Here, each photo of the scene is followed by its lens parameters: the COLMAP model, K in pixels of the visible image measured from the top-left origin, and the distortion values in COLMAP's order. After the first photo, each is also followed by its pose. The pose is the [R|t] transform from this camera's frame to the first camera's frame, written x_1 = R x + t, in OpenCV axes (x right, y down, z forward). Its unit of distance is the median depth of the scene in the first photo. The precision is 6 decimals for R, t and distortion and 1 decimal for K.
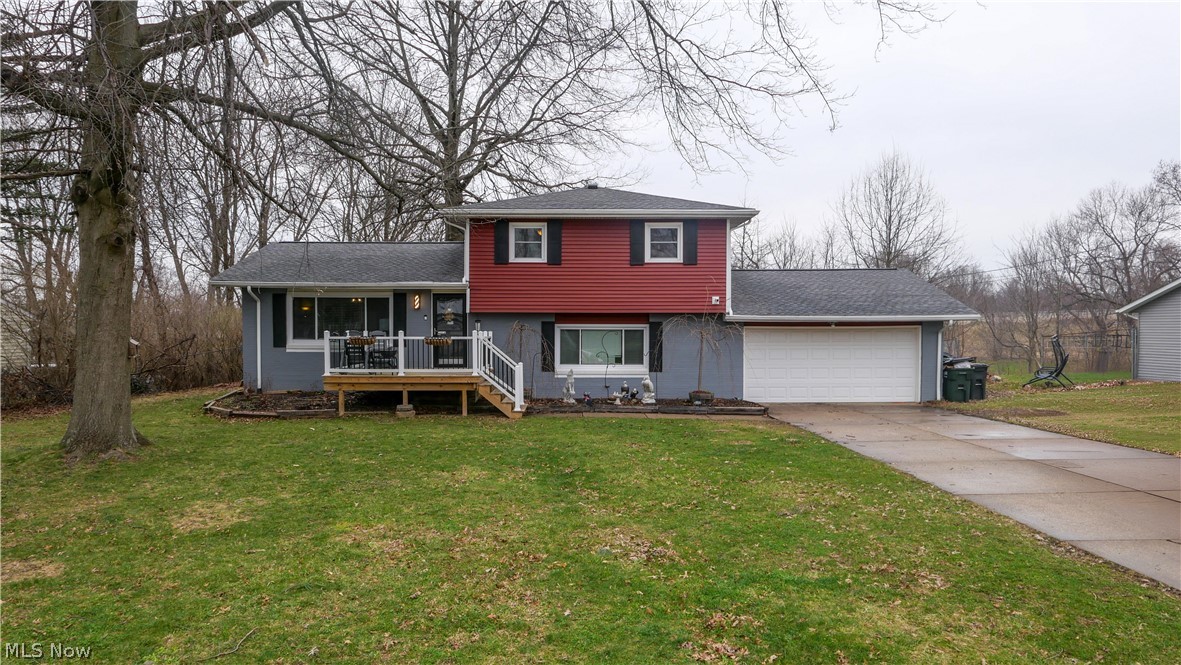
lens RADIAL K [[864.4, 0, 590.5], [0, 864.4, 332.5], [0, 0, 1]] dist [-0.004329, -0.000101]
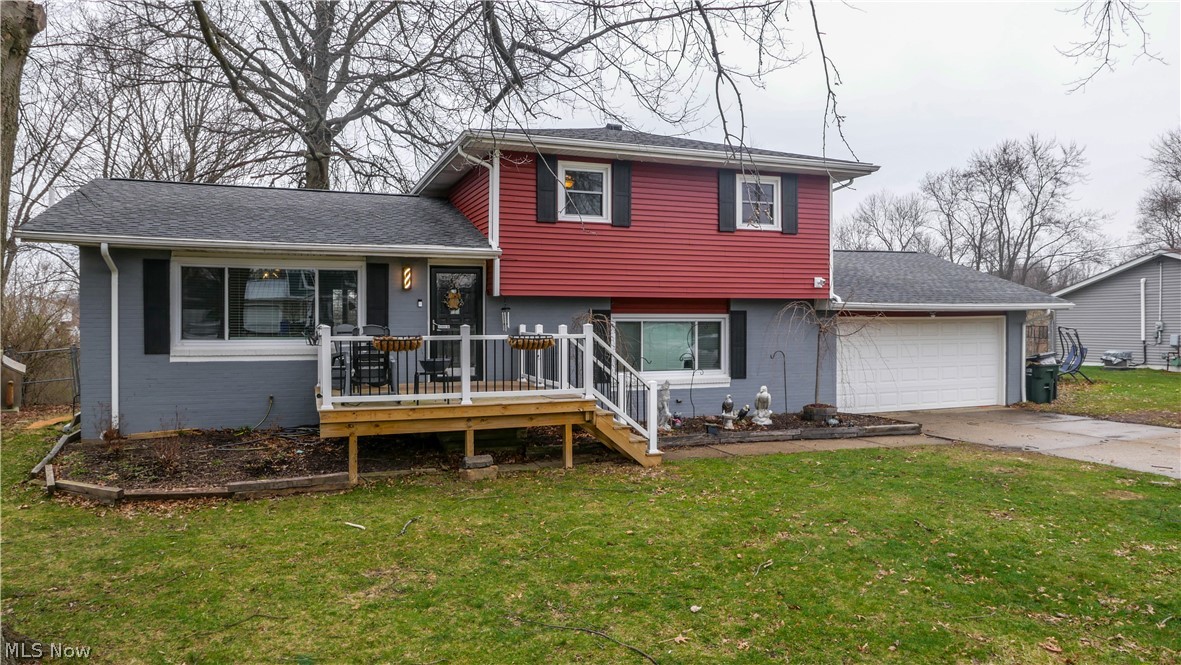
lens RADIAL K [[778.4, 0, 590.0], [0, 778.4, 325.7], [0, 0, 1]] dist [-0.012609, -0.000611]
pose [[0.932247, -0.004866, 0.361791, -0.286820], [0.003933, 0.999987, 0.003314, -0.002453], [-0.361802, -0.001666, 0.932253, 0.435601]]
